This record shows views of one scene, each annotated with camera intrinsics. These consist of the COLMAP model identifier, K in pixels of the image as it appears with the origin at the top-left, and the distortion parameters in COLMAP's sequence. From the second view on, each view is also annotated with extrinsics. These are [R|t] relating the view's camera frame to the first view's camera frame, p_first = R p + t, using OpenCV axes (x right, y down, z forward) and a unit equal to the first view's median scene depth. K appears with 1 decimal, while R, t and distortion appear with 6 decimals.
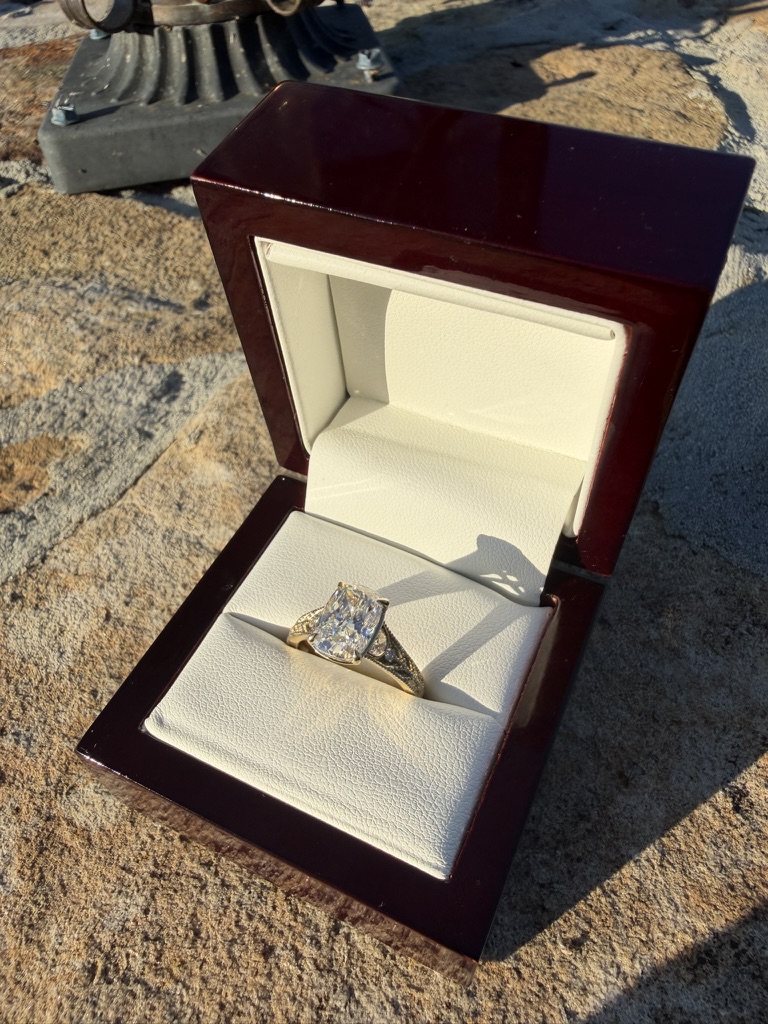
lens RADIAL K [[757.2, 0, 381.4], [0, 757.2, 506.4], [0, 0, 1]] dist [-0.007503, 0.009772]
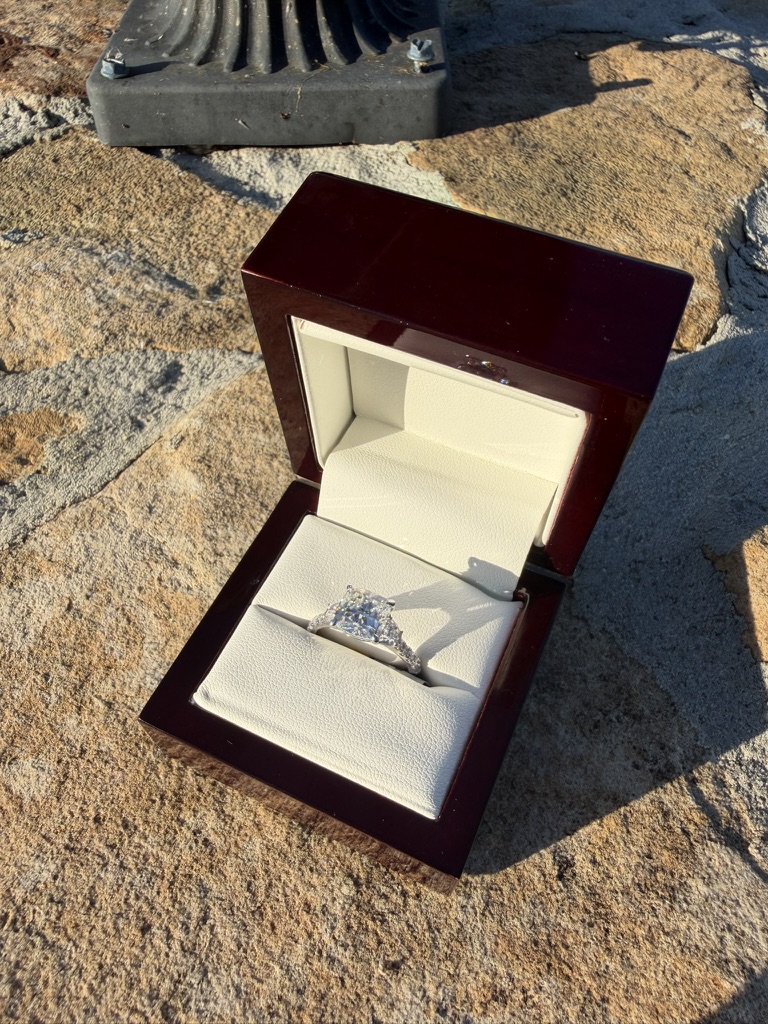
lens RADIAL K [[757.2, 0, 382.7], [0, 757.2, 506.9], [0, 0, 1]] dist [-0.007503, 0.009772]
pose [[0.987663, 0.153475, -0.031110, 0.084056], [-0.149609, 0.983466, 0.102043, -0.136919], [0.046257, -0.096129, 0.994293, -0.068441]]
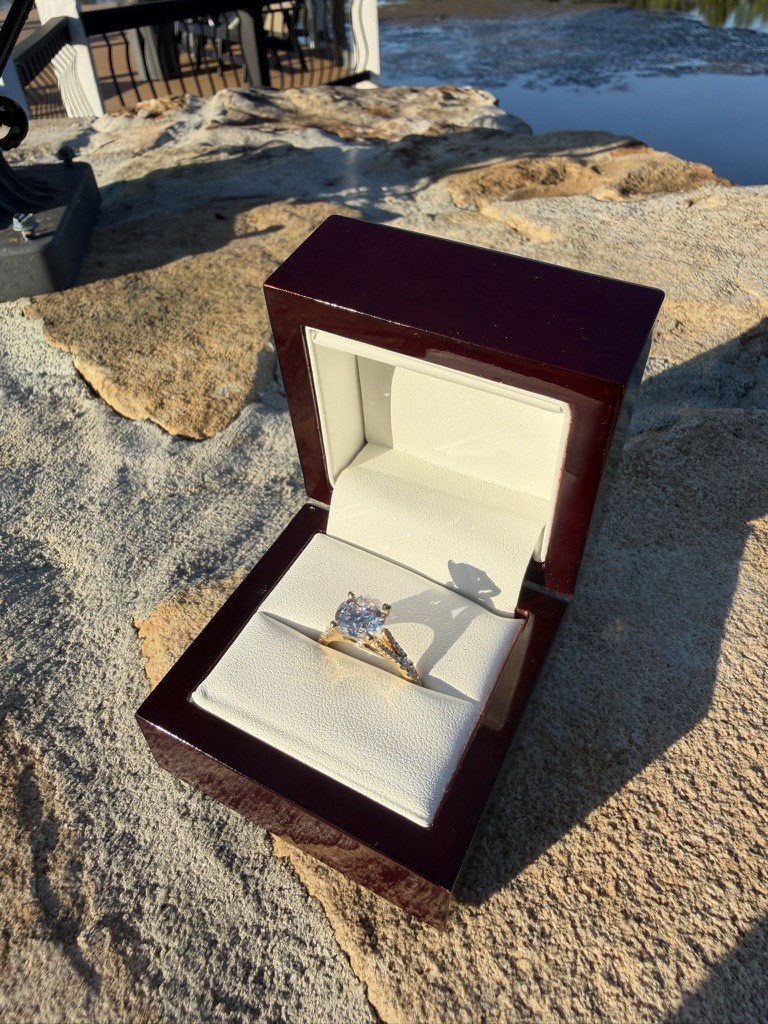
lens RADIAL K [[757.2, 0, 387.1], [0, 757.2, 437.3], [0, 0, 1]] dist [-0.007503, 0.009772]
pose [[0.997837, 0.003322, 0.065657, 0.644551], [0.008946, 0.982572, -0.185666, -0.097636], [-0.065129, 0.185852, 0.980417, -0.100104]]
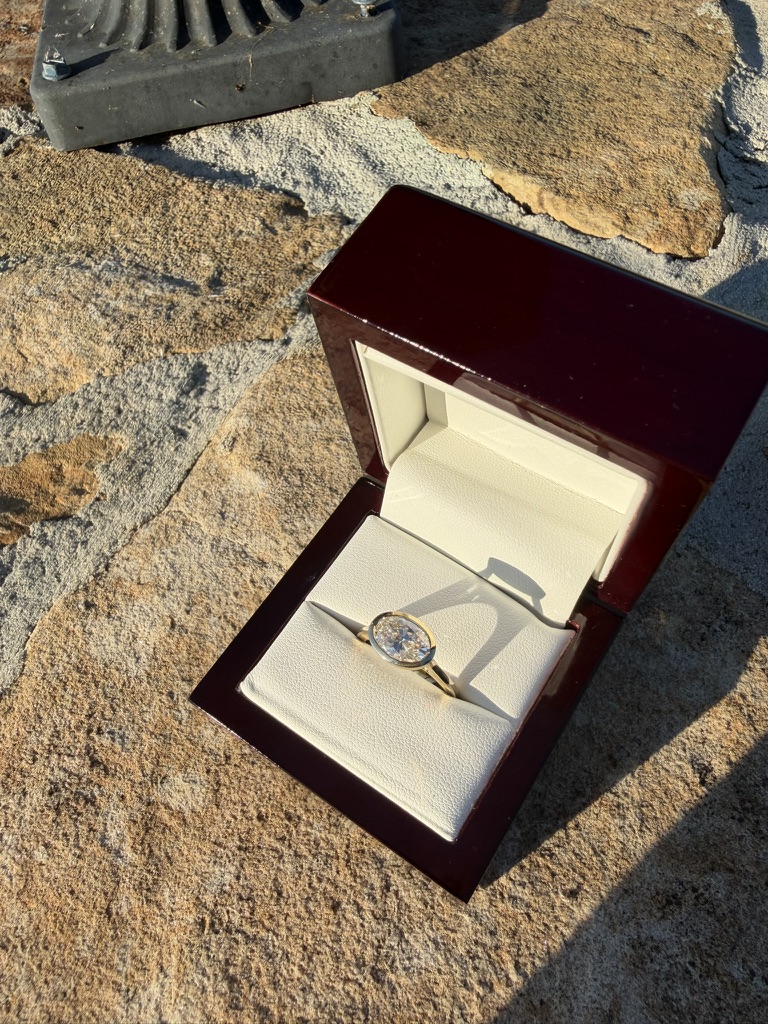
lens RADIAL K [[757.2, 0, 381.8], [0, 757.2, 509.0], [0, 0, 1]] dist [-0.007503, 0.009772]
pose [[0.999339, -0.036220, -0.003112, -0.022099], [0.036216, 0.984457, 0.171849, -0.158388], [-0.003161, -0.171848, 0.985118, -0.085299]]
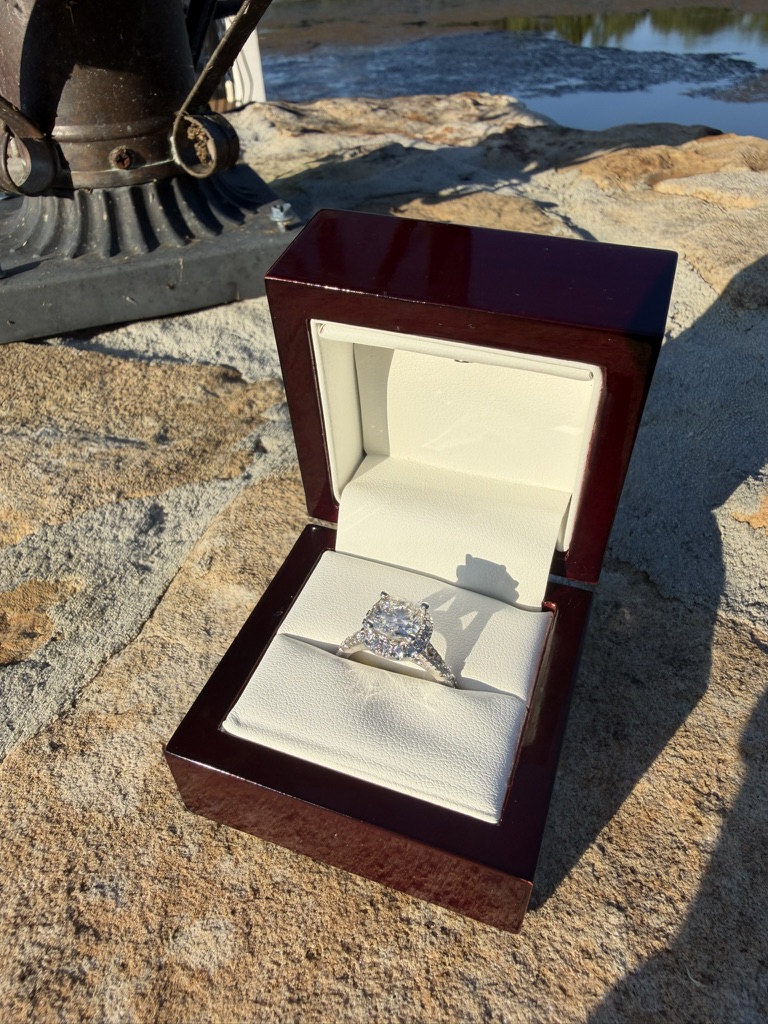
lens RADIAL K [[757.2, 0, 381.3], [0, 757.2, 500.6], [0, 0, 1]] dist [-0.007503, 0.009772]
pose [[0.978238, -0.099024, 0.182329, -0.169446], [0.126287, 0.981405, -0.144557, 0.002928], [-0.164624, 0.164437, 0.972553, -0.047216]]
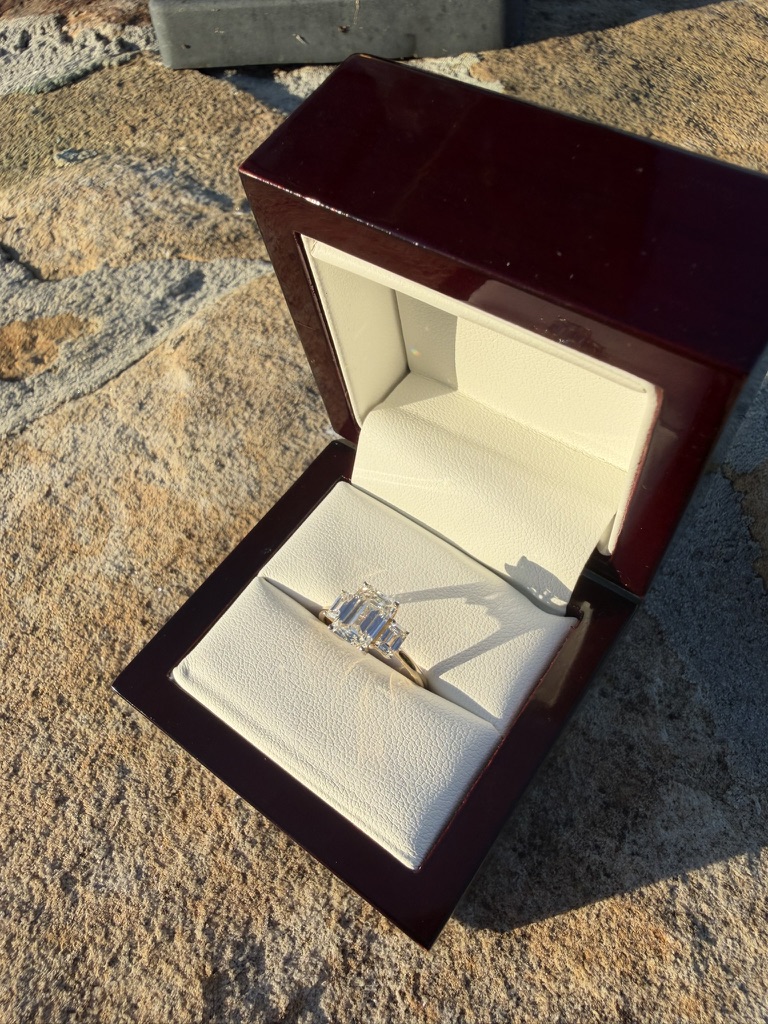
lens RADIAL K [[757.2, 0, 381.4], [0, 757.2, 509.4], [0, 0, 1]] dist [-0.007503, 0.009772]
pose [[0.961812, 0.209542, -0.176096, 0.236869], [-0.182310, 0.970323, 0.158861, -0.074692], [0.204157, -0.120690, 0.971470, -0.003556]]
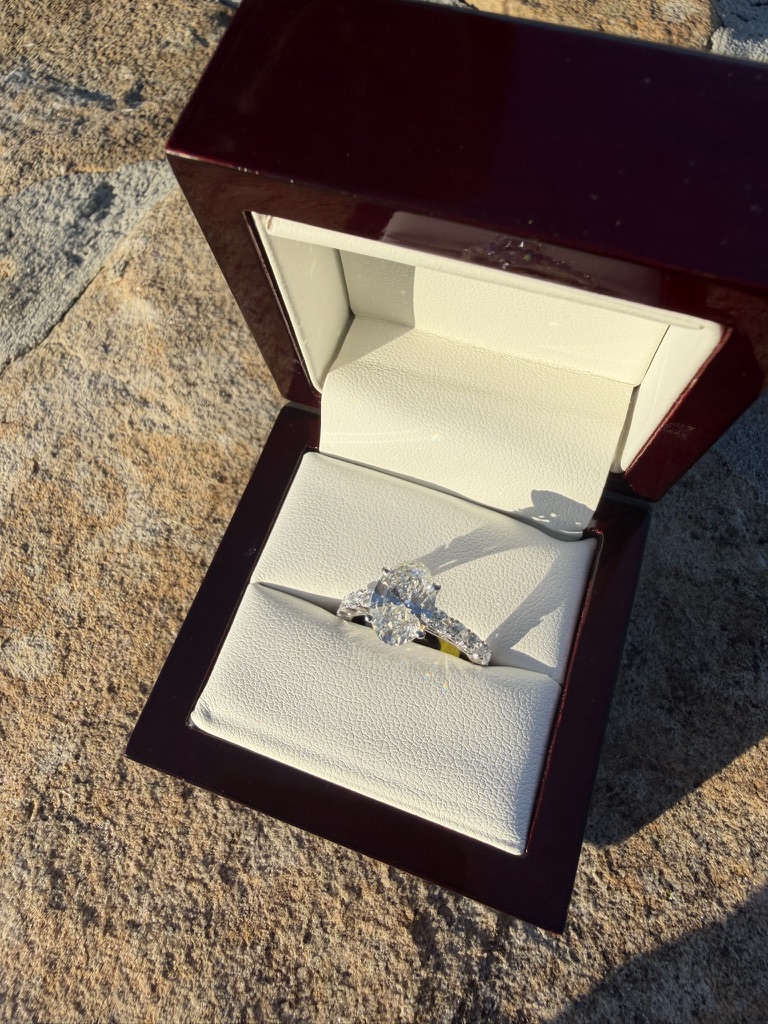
lens RADIAL K [[757.2, 0, 377.3], [0, 757.2, 446.1], [0, 0, 1]] dist [-0.007503, 0.009772]
pose [[0.999980, -0.003236, -0.005458, 0.070692], [0.004412, 0.972832, 0.231470, -0.082481], [0.004561, -0.231489, 0.972827, 0.023655]]
